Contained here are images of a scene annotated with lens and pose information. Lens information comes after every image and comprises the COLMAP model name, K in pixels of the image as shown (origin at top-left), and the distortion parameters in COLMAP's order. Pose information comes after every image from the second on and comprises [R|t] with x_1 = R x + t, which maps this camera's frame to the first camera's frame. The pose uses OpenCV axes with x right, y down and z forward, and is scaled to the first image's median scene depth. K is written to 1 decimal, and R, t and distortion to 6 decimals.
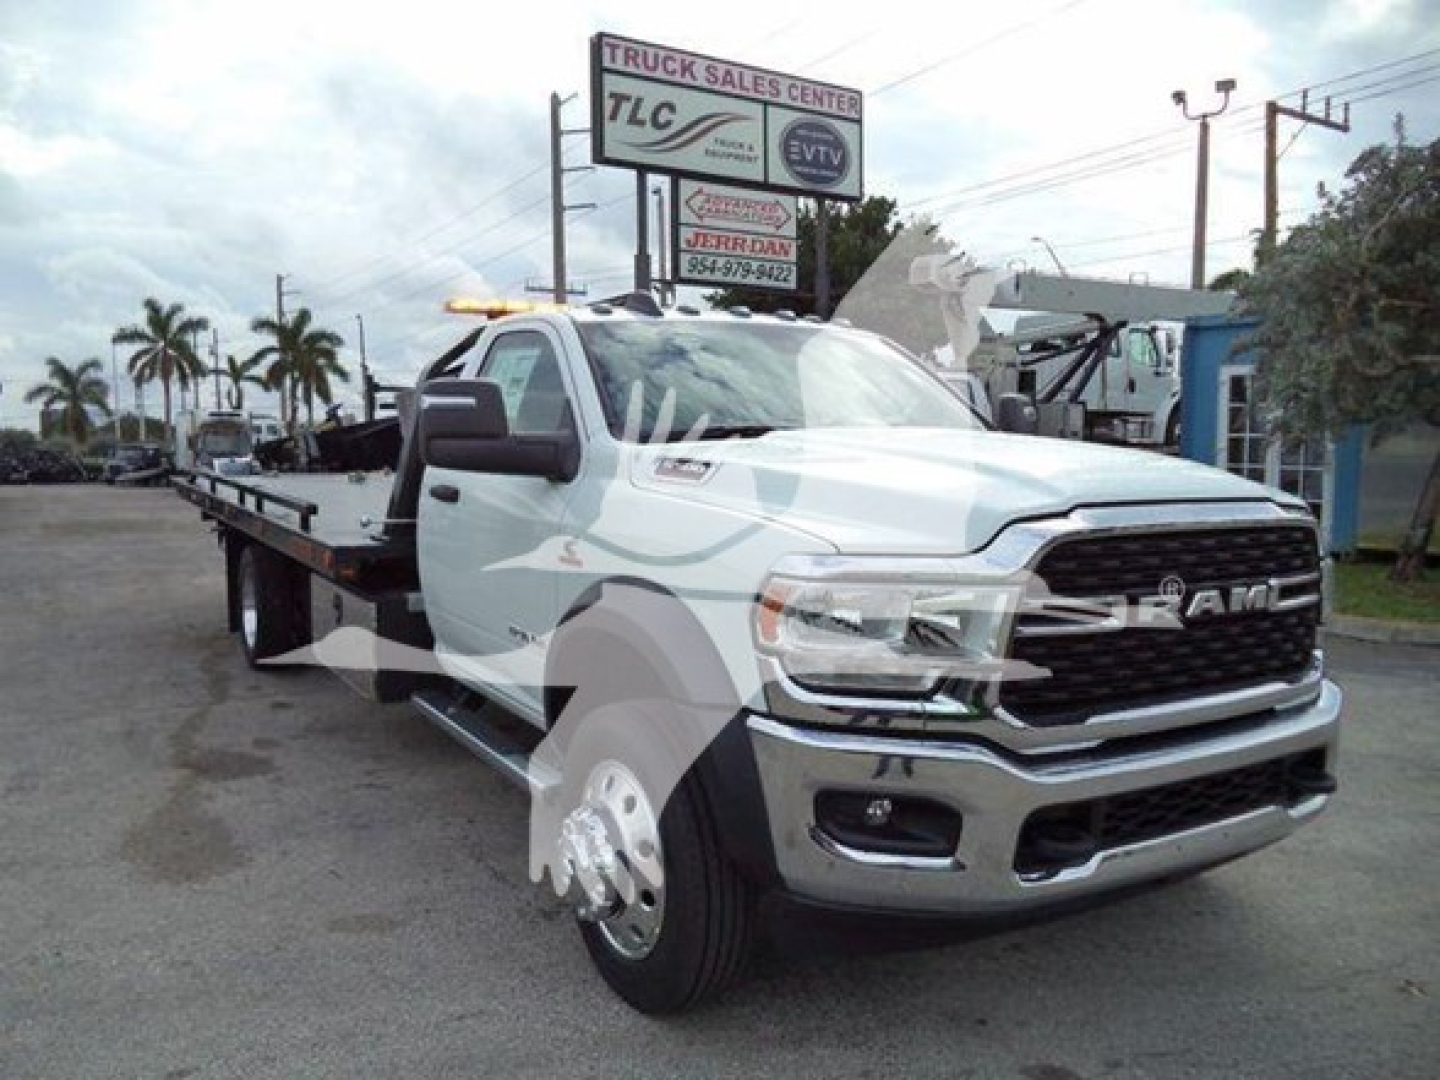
lens RADIAL K [[1169.1, 0, 738.0], [0, 1169.1, 535.9], [0, 0, 1]] dist [-0.024877, -0.003275]
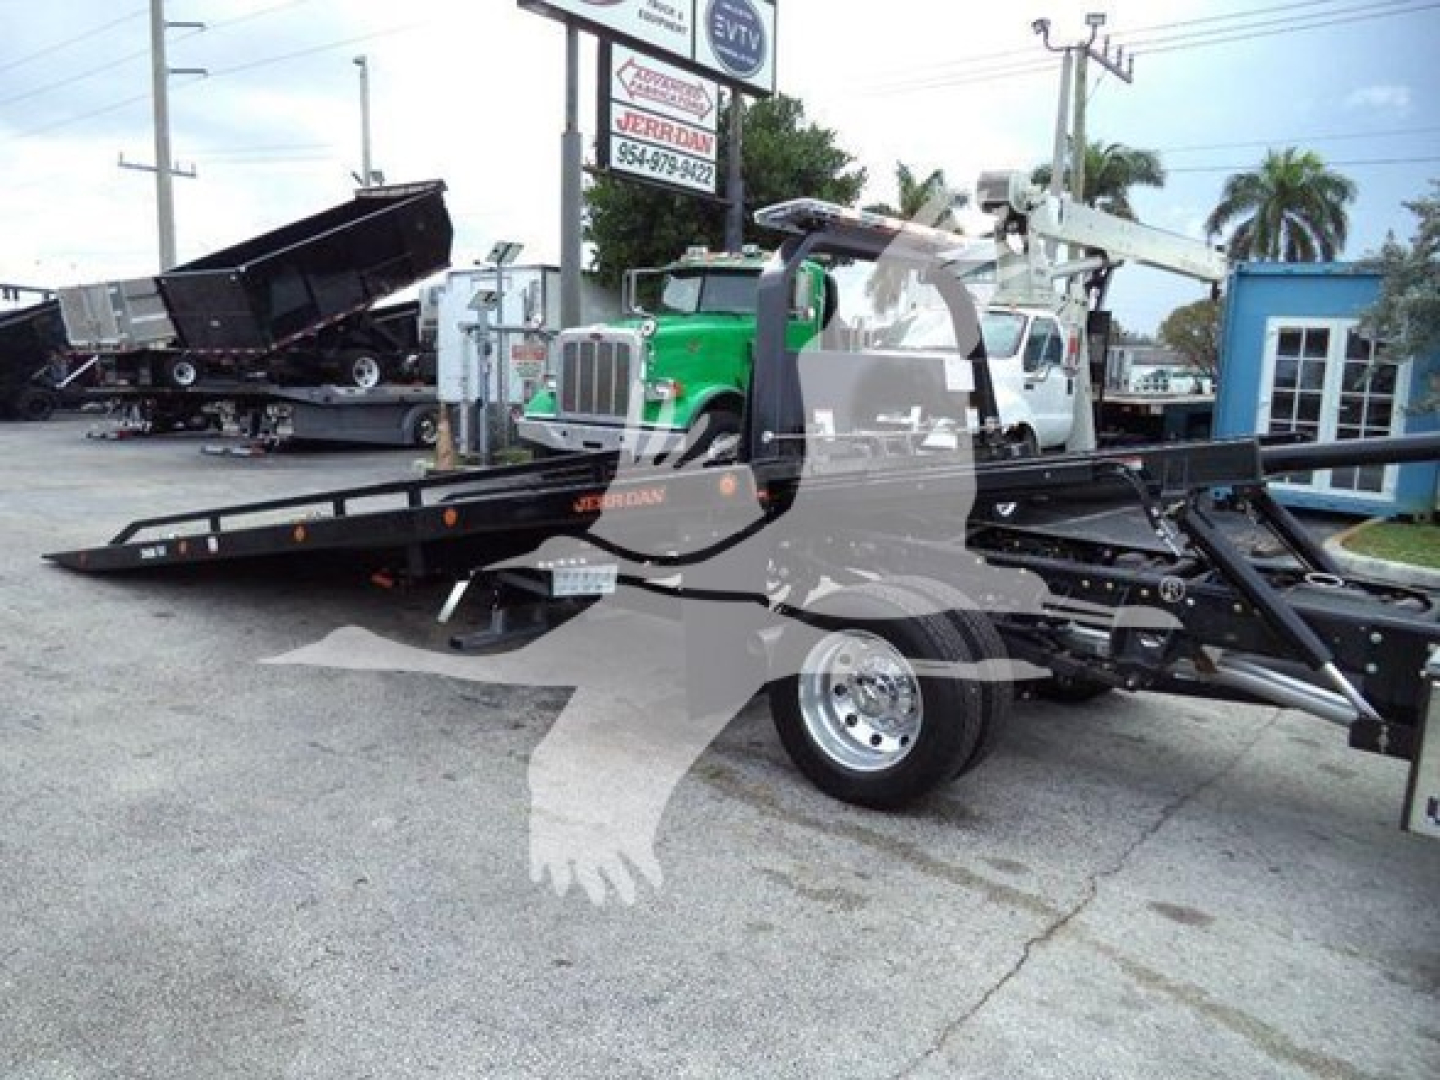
lens RADIAL K [[1169.1, 0, 684.1], [0, 1169.1, 521.6], [0, 0, 1]] dist [-0.024877, -0.003275]
pose [[0.935242, -0.013490, 0.353751, -0.287324], [-0.007099, 0.998358, 0.056839, -0.022618], [-0.353937, -0.055669, 0.933611, 0.214005]]
